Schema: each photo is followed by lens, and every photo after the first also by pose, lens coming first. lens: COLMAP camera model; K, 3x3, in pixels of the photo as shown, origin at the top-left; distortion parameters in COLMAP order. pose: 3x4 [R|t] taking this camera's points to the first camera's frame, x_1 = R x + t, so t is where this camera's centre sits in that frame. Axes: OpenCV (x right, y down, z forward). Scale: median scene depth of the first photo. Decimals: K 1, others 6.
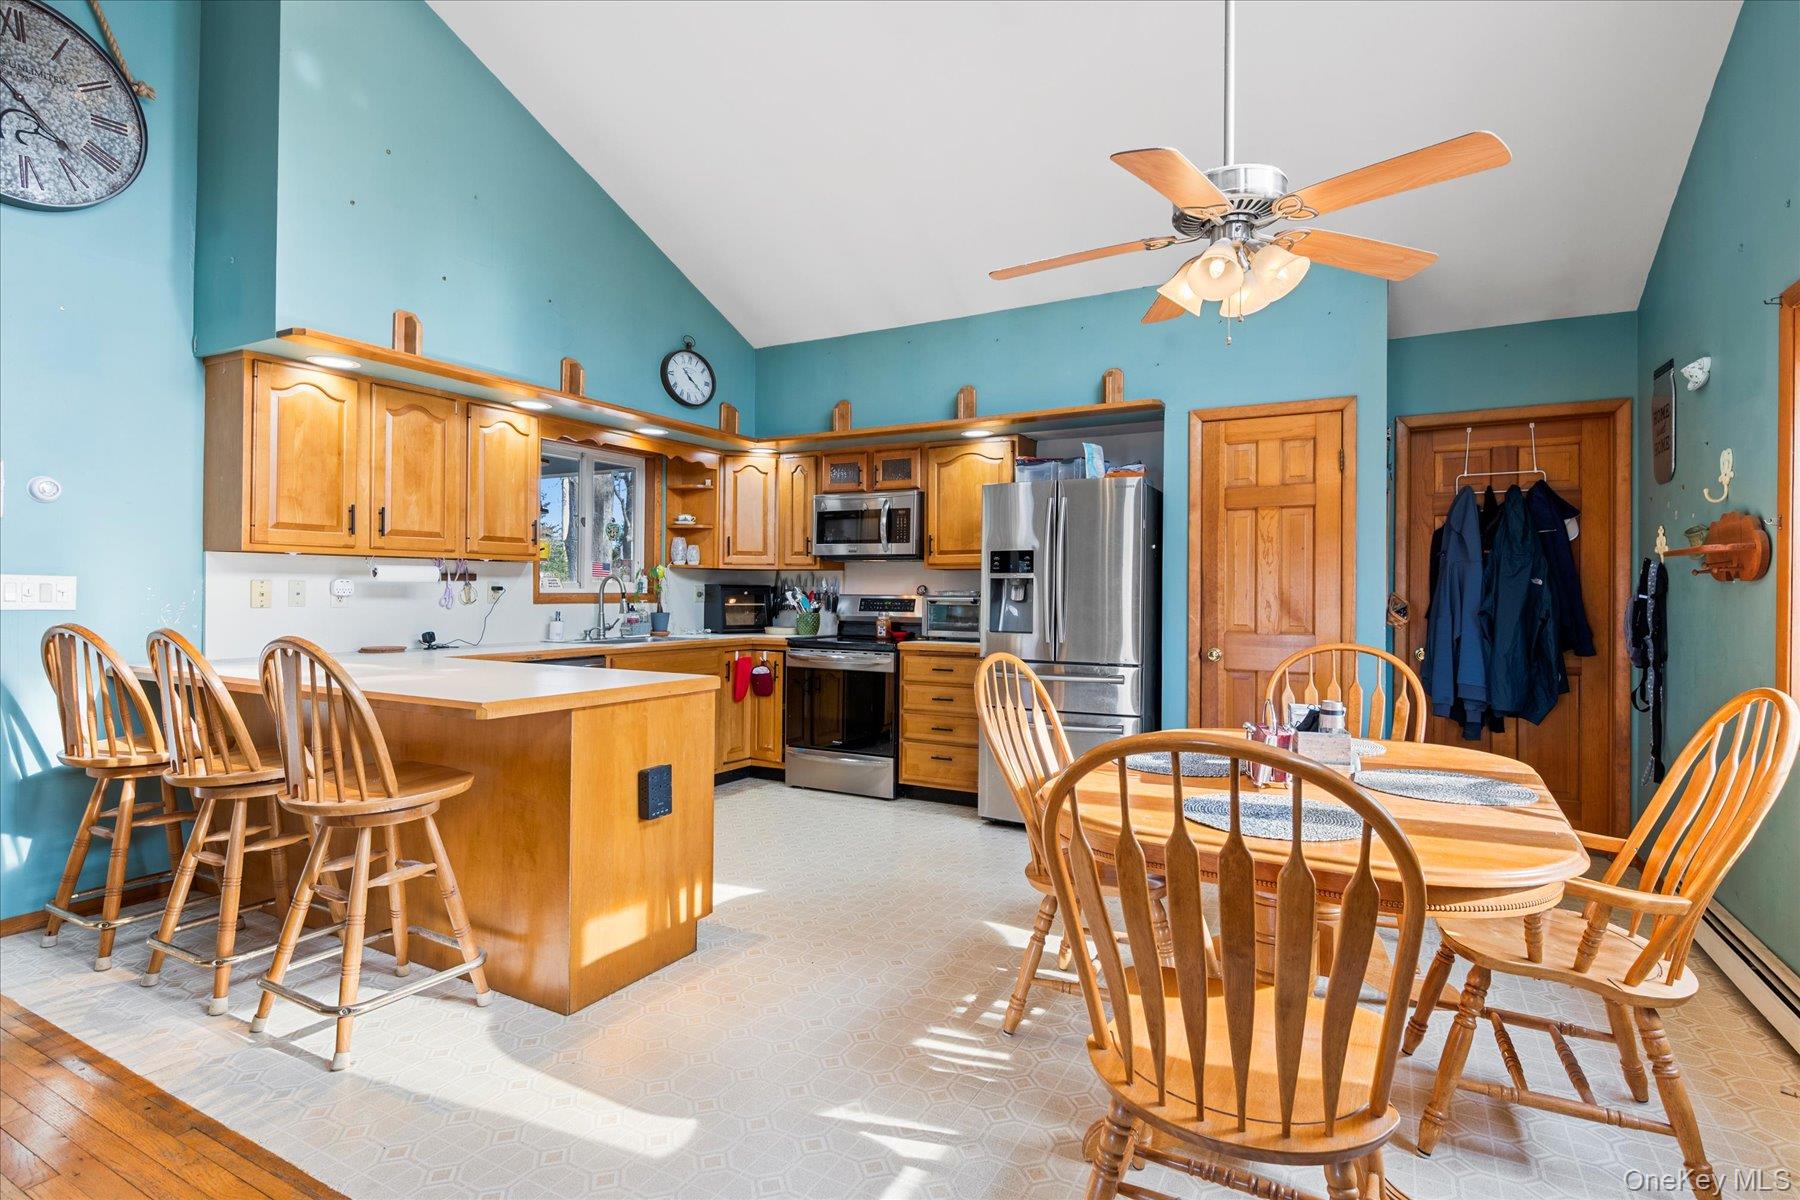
lens RADIAL K [[880.4, 0, 900.4], [0, 880.4, 588.2], [0, 0, 1]] dist [-0.004282, 0.001347]
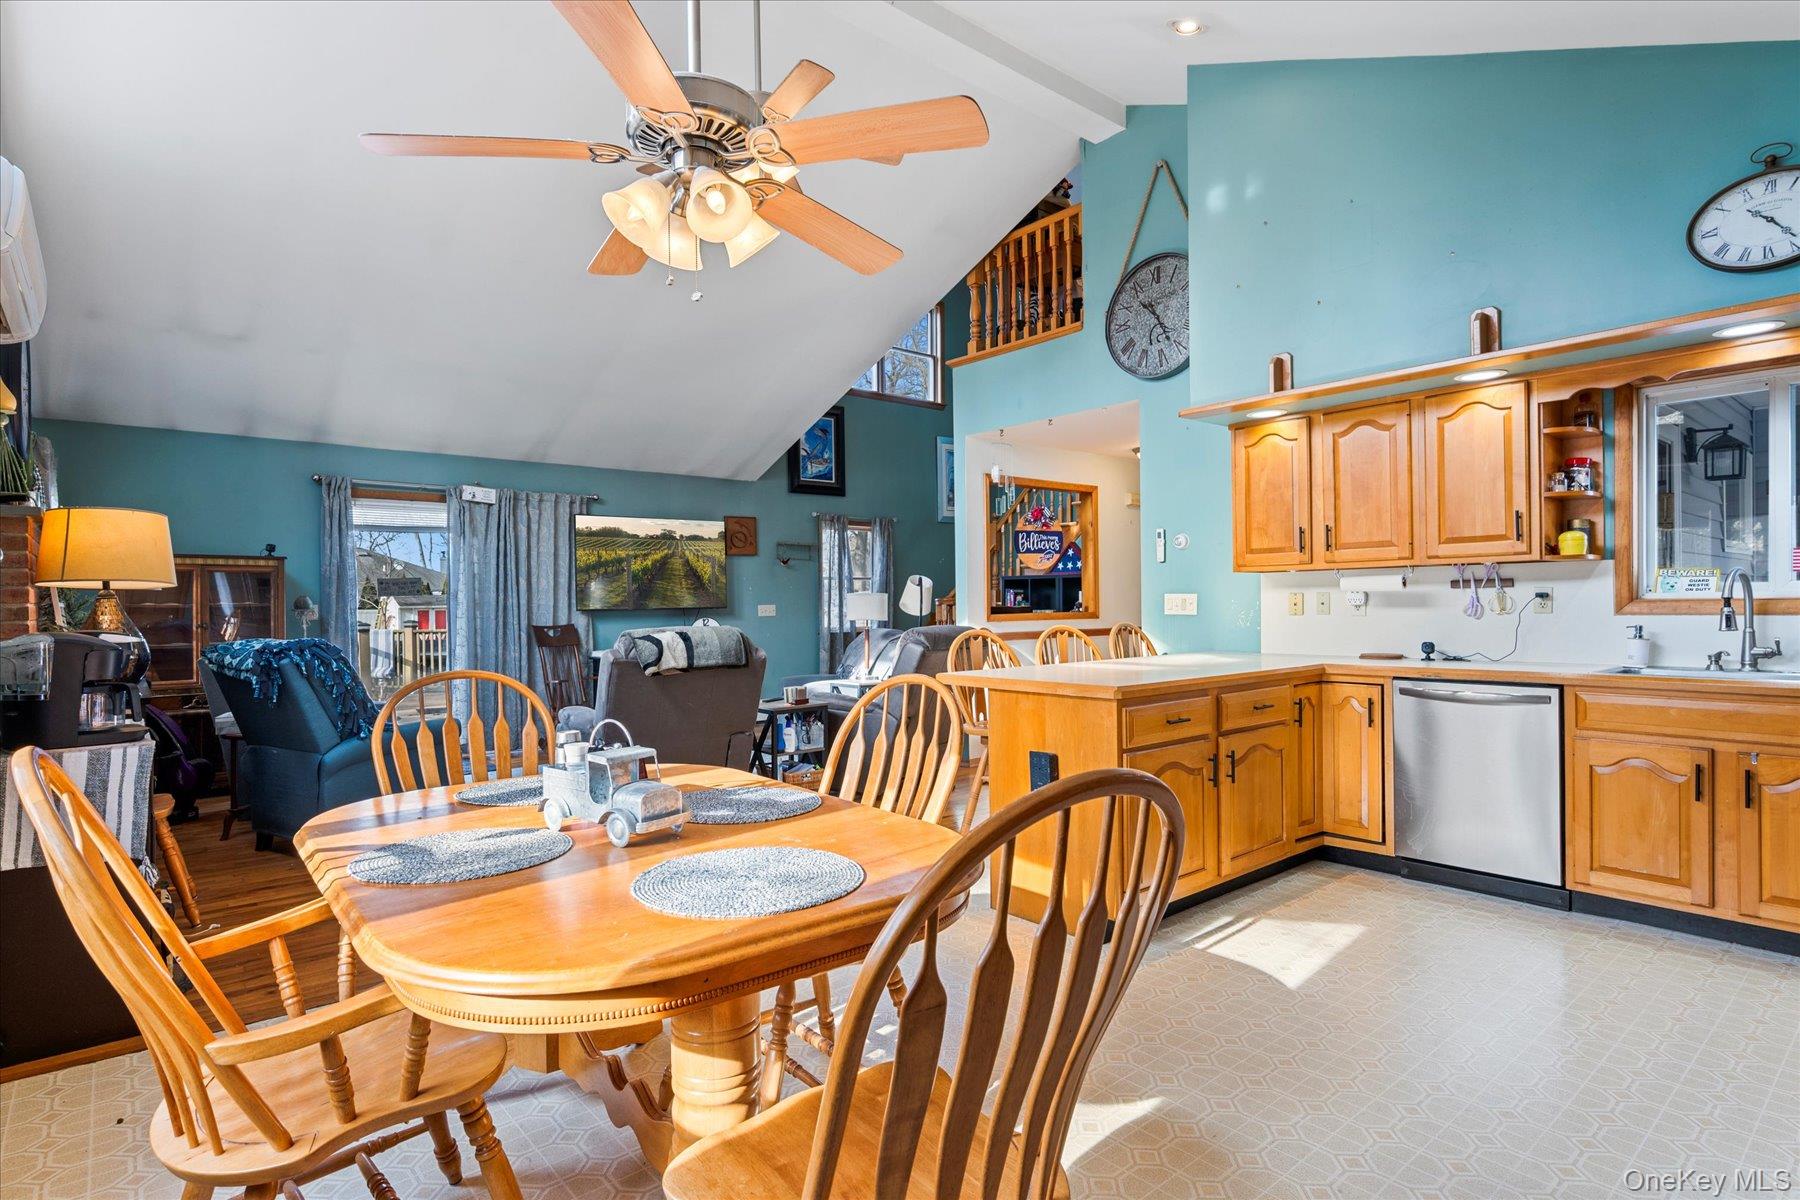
lens RADIAL K [[924.5, 0, 902.9], [0, 924.5, 610.2], [0, 0, 1]] dist [-0.000204, -0.000377]
pose [[-0.344552, 0.004626, -0.938756, 0.623432], [0.014100, 0.999901, -0.000248, 0.006965], [0.938661, -0.013322, -0.344583, 0.822851]]
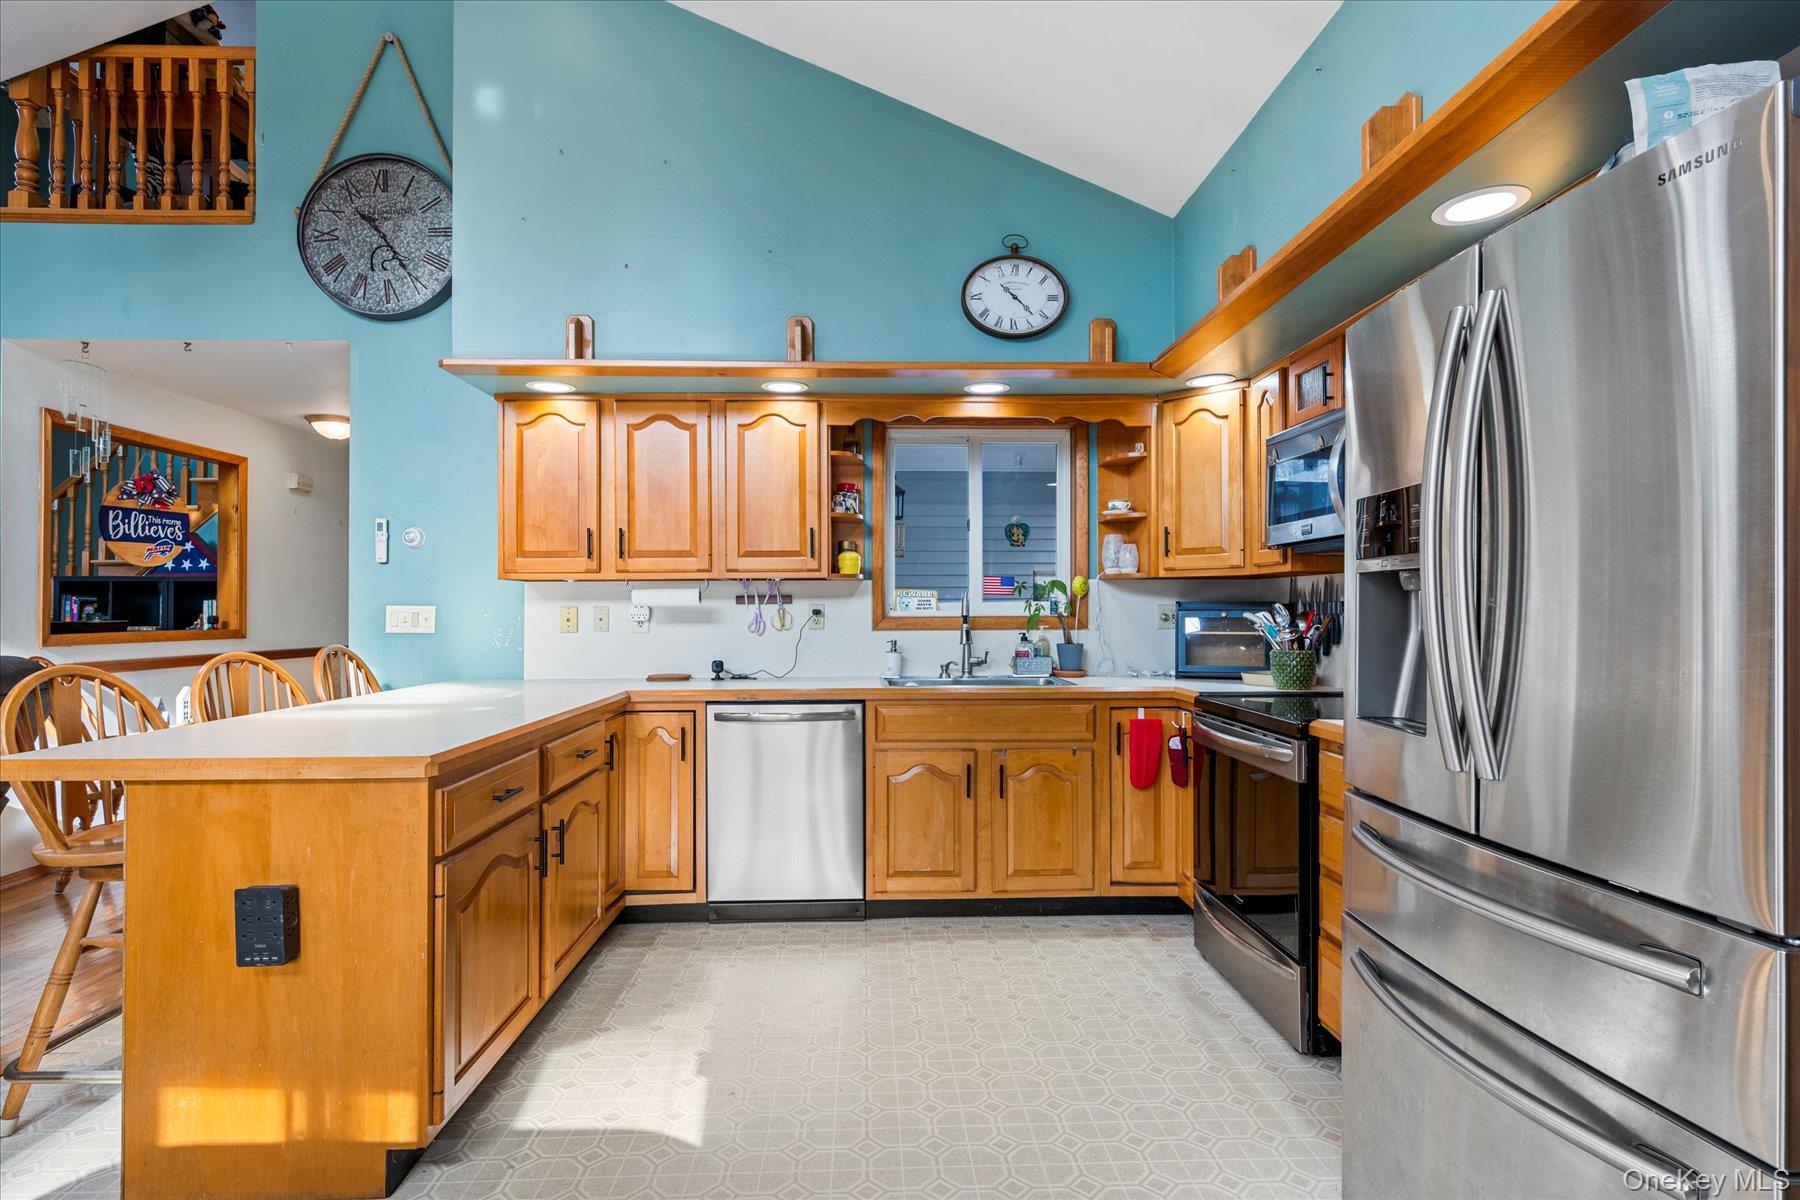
lens RADIAL K [[880.4, 0, 898.1], [0, 880.4, 602.5], [0, 0, 1]] dist [-0.004282, 0.001347]
pose [[0.521250, -0.017225, -0.853230, 0.344628], [0.010594, 0.999850, -0.013713, 0.004053], [0.853338, -0.001892, 0.521355, 0.696148]]
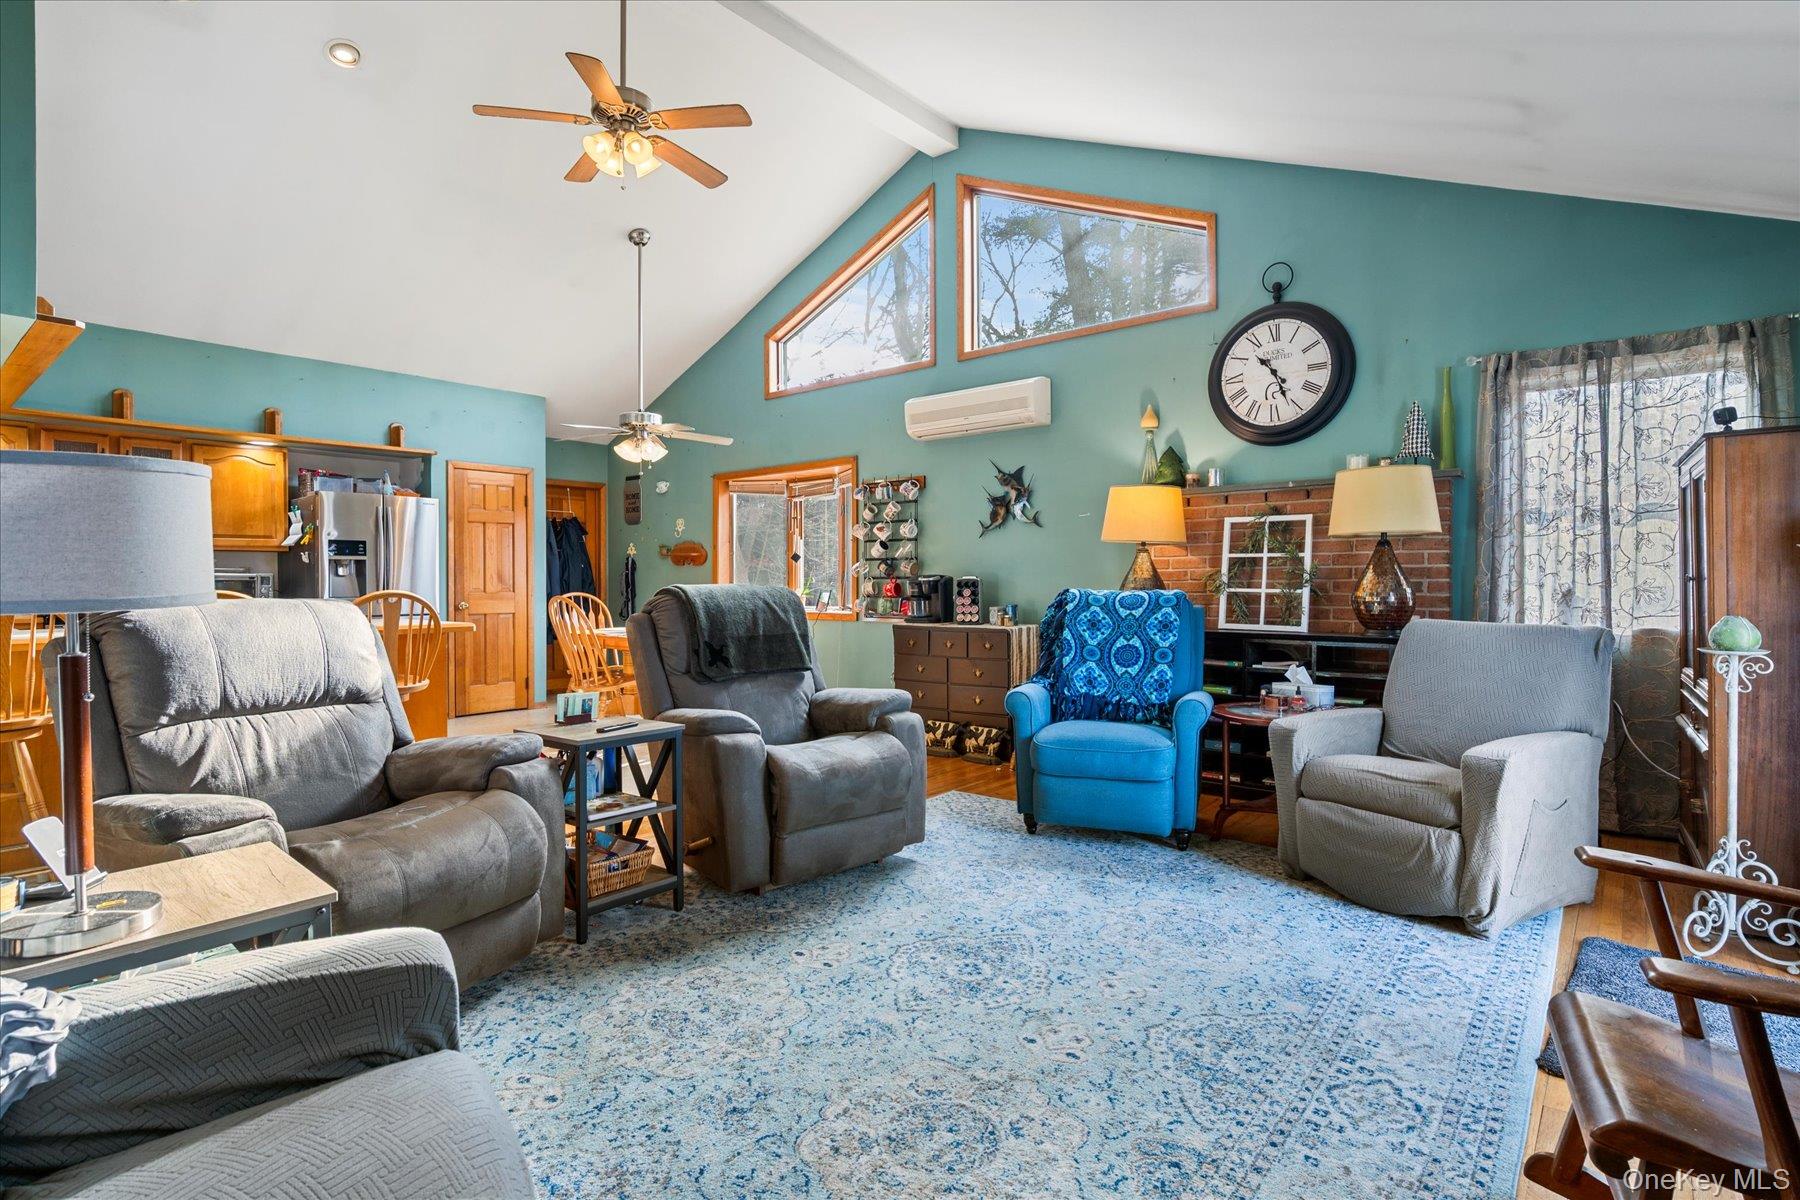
lens RADIAL K [[880.4, 0, 900.1], [0, 880.4, 583.5], [0, 0, 1]] dist [-0.004282, 0.001347]
pose [[0.181025, -0.011231, 0.983414, -1.151041], [0.001009, 0.999936, 0.011234, 0.012764], [-0.983478, -0.001041, 0.181025, -0.136784]]
